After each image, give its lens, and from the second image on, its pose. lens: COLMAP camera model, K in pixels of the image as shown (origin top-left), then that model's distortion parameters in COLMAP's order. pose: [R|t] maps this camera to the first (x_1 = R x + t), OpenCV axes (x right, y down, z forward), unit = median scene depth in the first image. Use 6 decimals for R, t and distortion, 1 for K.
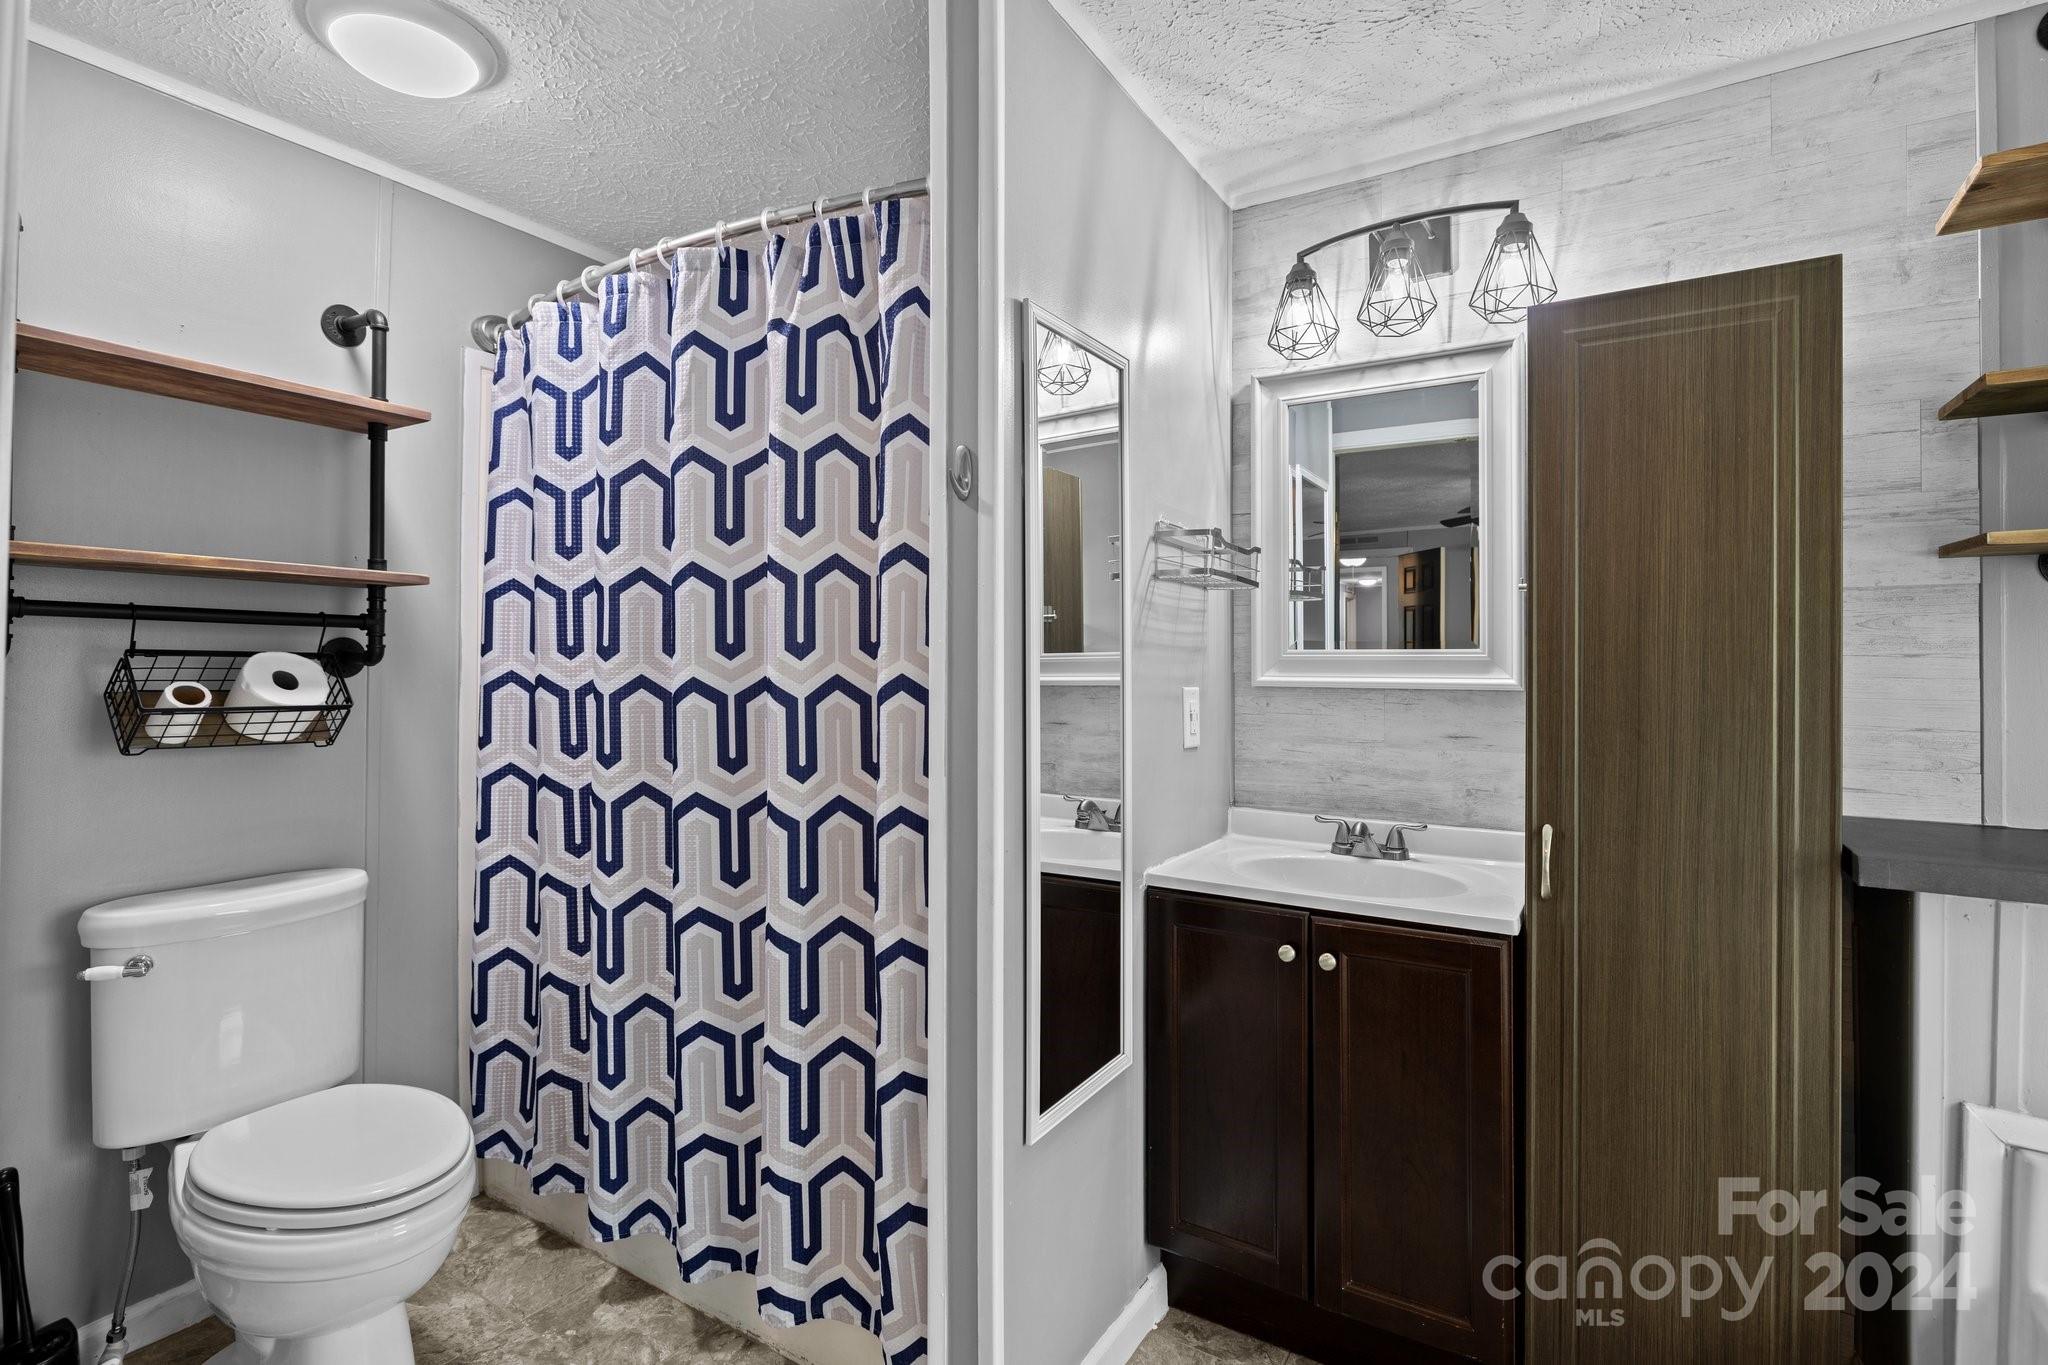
lens RADIAL K [[988.5, 0, 1028.8], [0, 988.5, 626.1], [0, 0, 1]] dist [-0.002891, 0.000096]
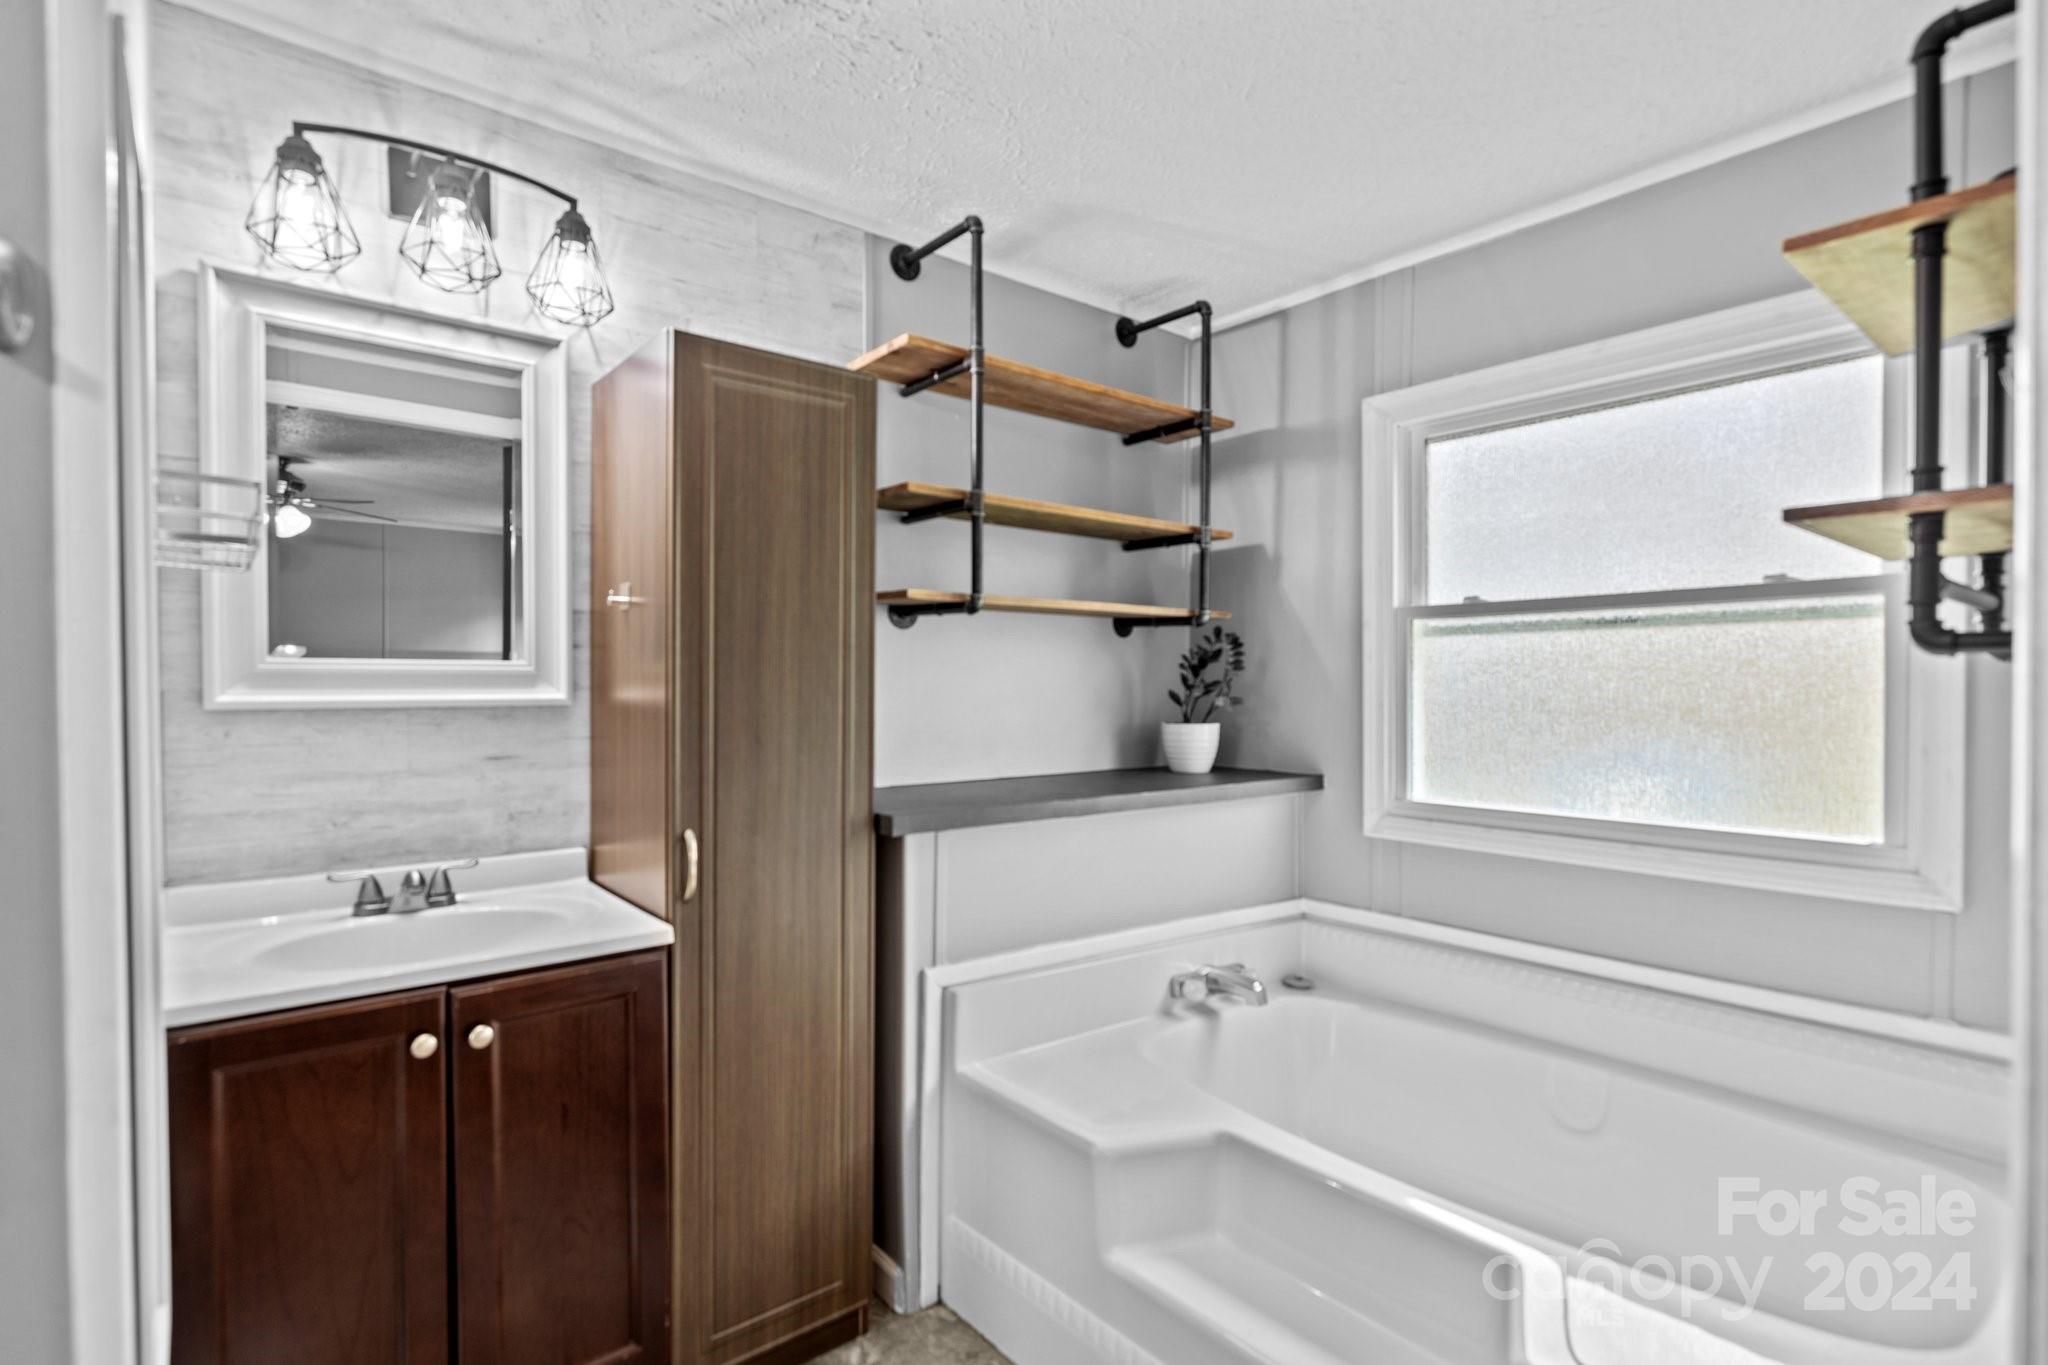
lens RADIAL K [[988.8, 0, 1022.4], [0, 988.8, 671.9], [0, 0, 1]] dist [-0.000646, -0.000279]
pose [[0.309682, 0.004408, 0.950830, -0.285814], [-0.036294, 0.999315, 0.007189, 0.009082], [-0.950147, -0.036736, 0.309630, 0.264917]]
